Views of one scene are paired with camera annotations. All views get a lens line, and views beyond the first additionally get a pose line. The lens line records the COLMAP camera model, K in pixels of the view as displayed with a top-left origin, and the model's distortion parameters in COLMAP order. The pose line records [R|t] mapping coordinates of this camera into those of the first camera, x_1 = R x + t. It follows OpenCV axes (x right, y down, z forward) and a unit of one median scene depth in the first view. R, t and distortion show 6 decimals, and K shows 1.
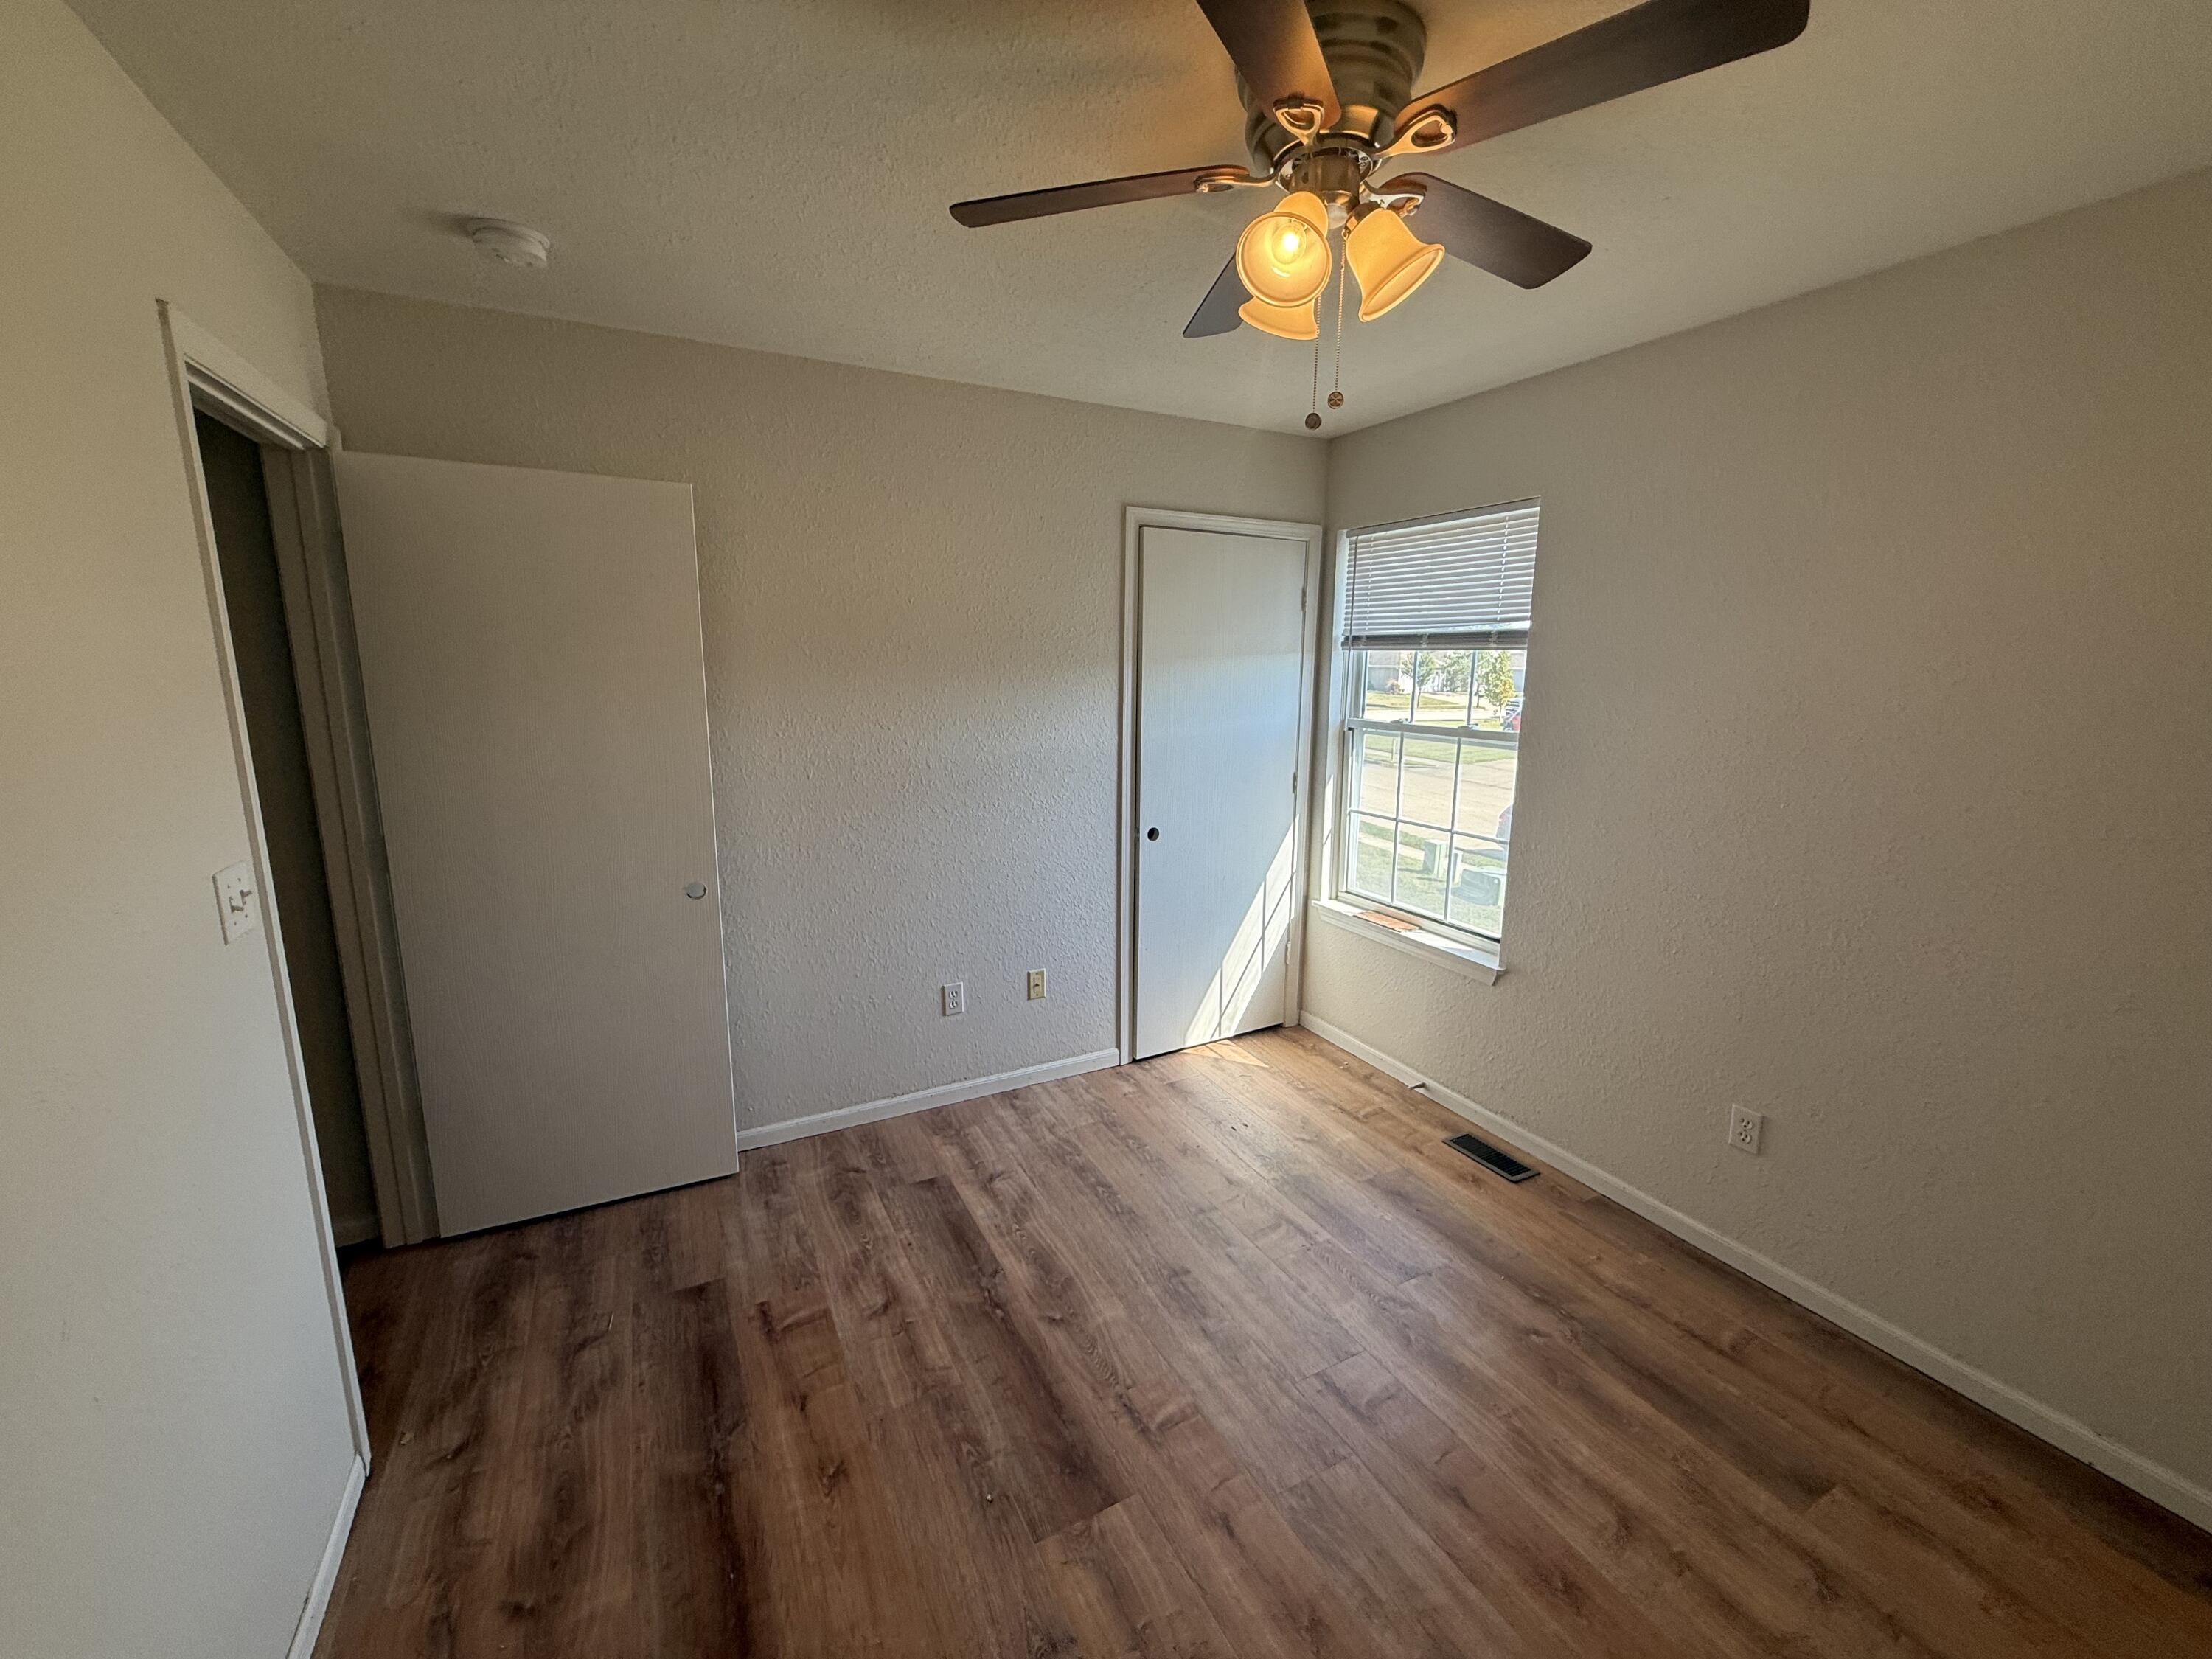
lens RADIAL K [[881.5, 0, 1096.8], [0, 881.5, 823.4], [0, 0, 1]] dist [-0.001196, 0.000422]
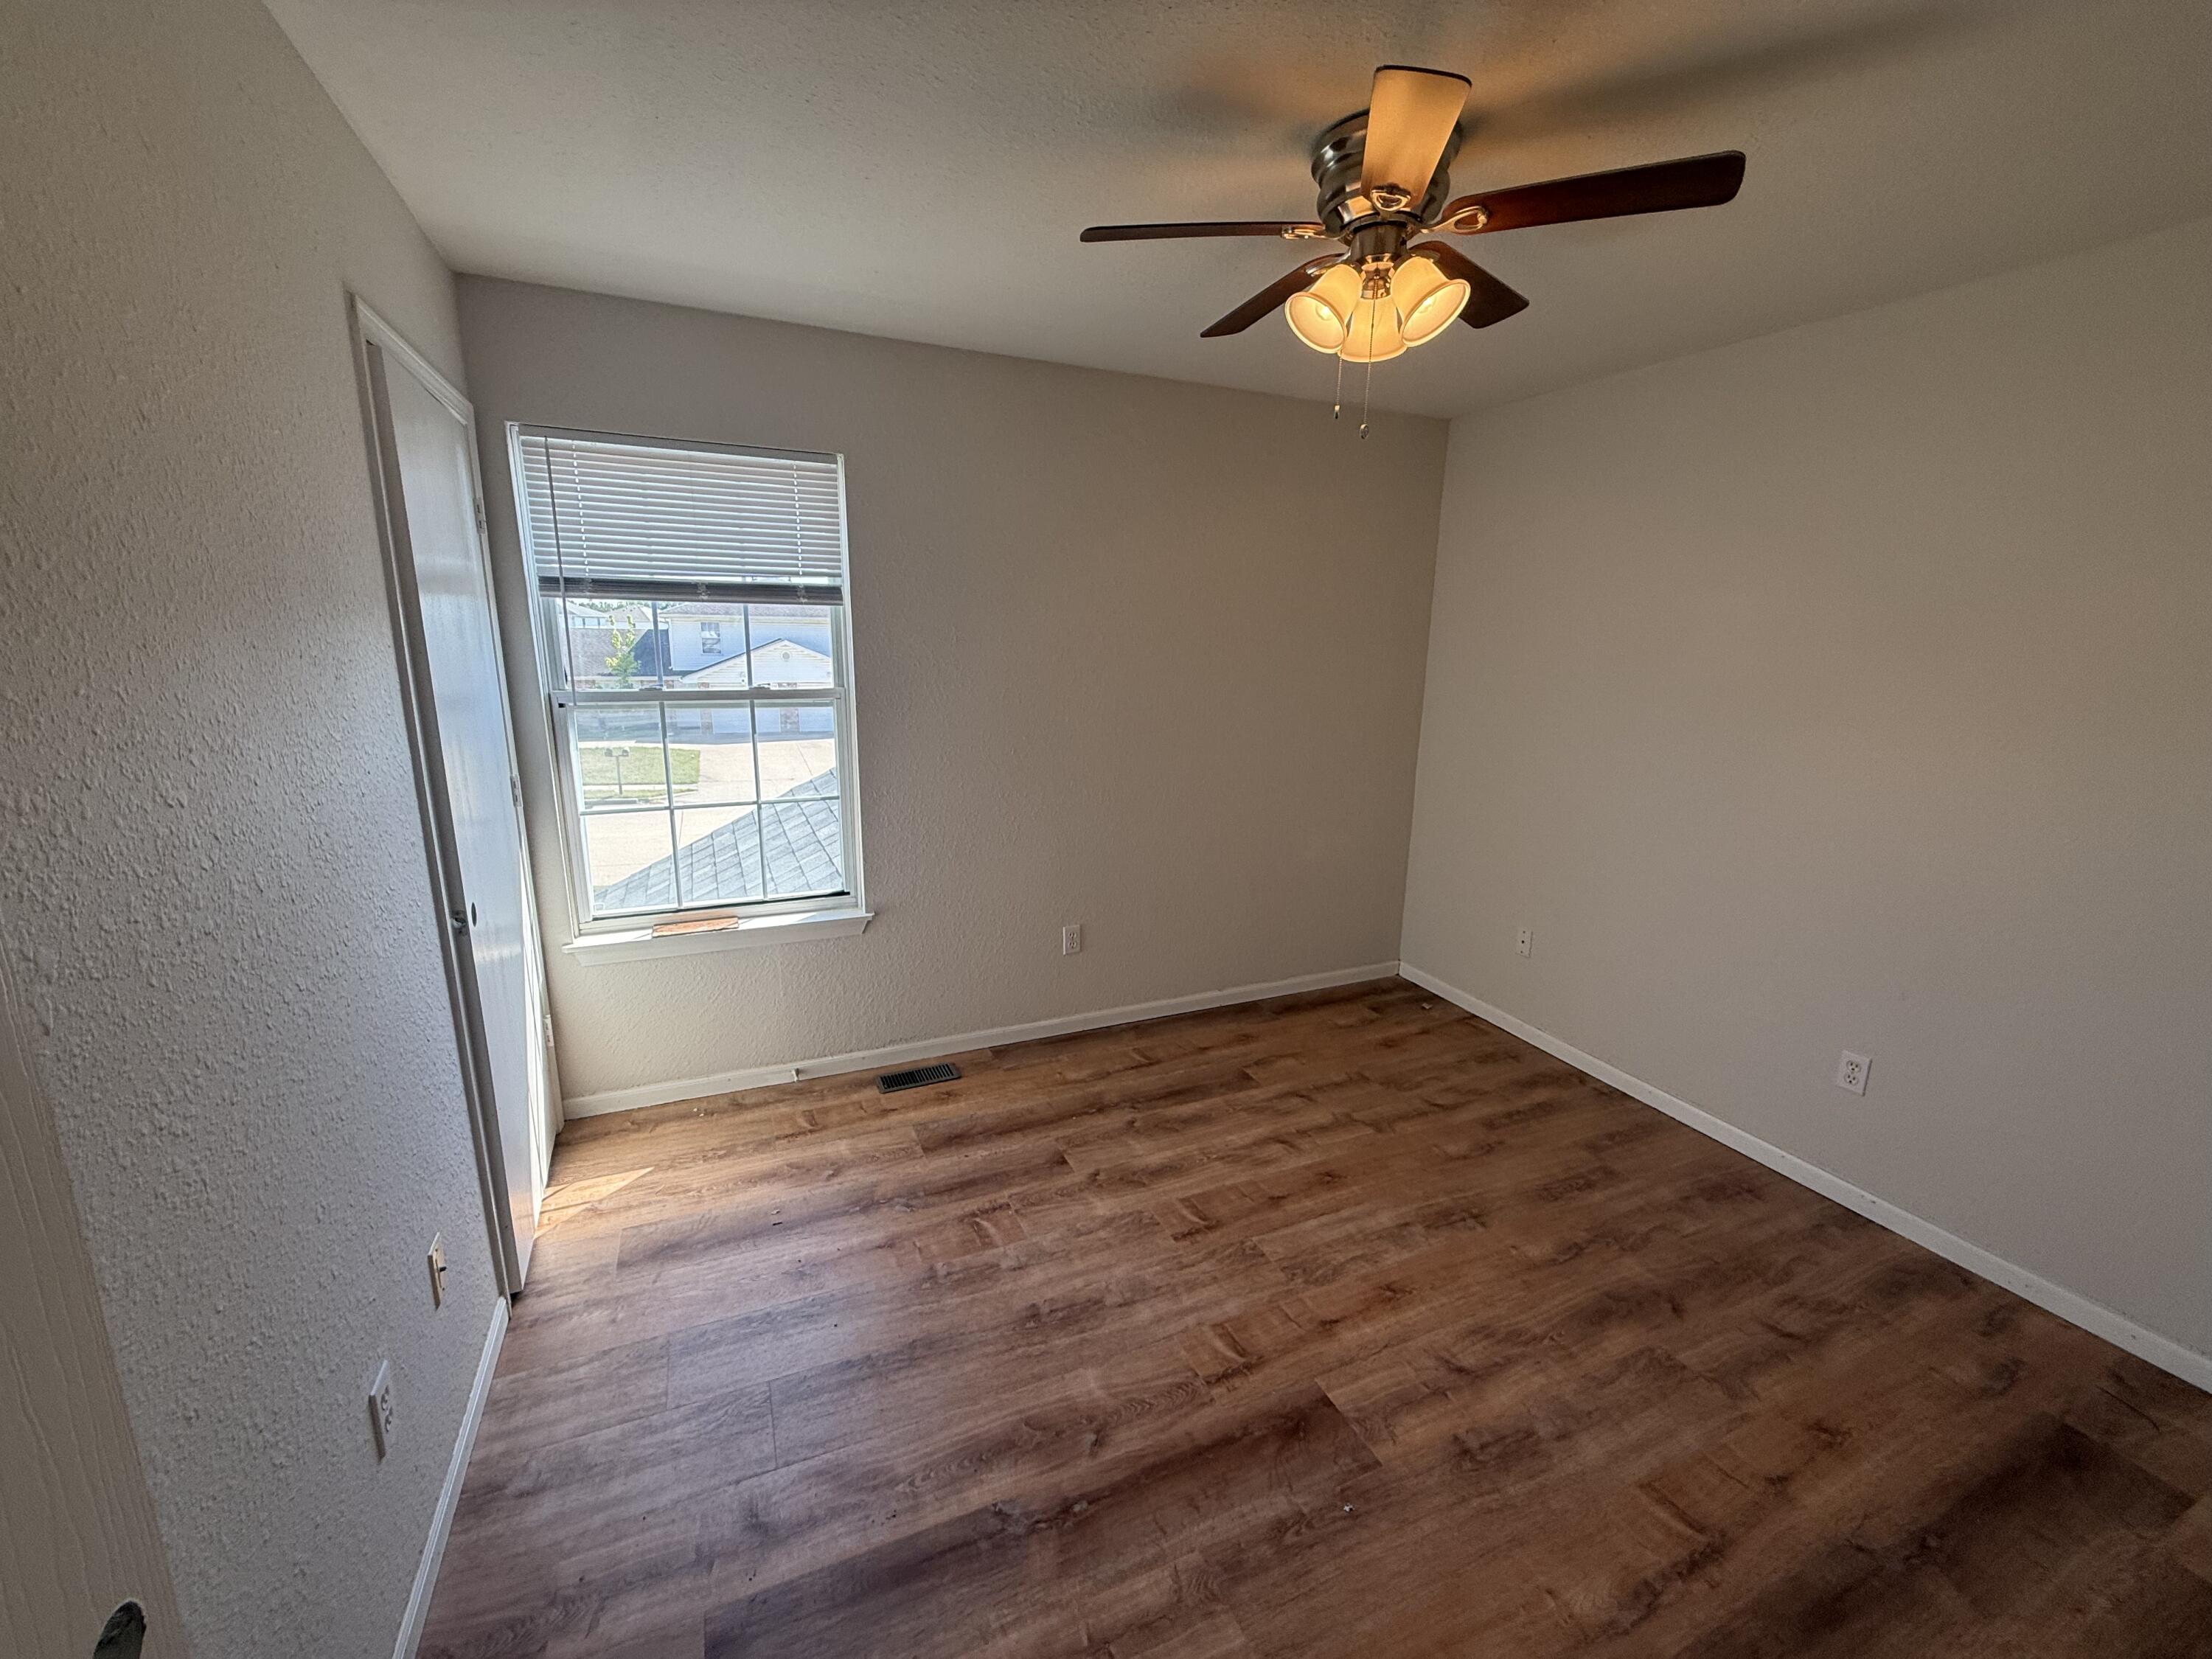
lens RADIAL K [[881.5, 0, 1099.6], [0, 881.5, 830.1], [0, 0, 1]] dist [-0.001196, 0.000422]
pose [[0.061638, -0.224042, 0.972628, -0.654431], [0.166123, 0.963192, 0.211341, -0.135386], [-0.984177, 0.148549, 0.096588, 0.772968]]
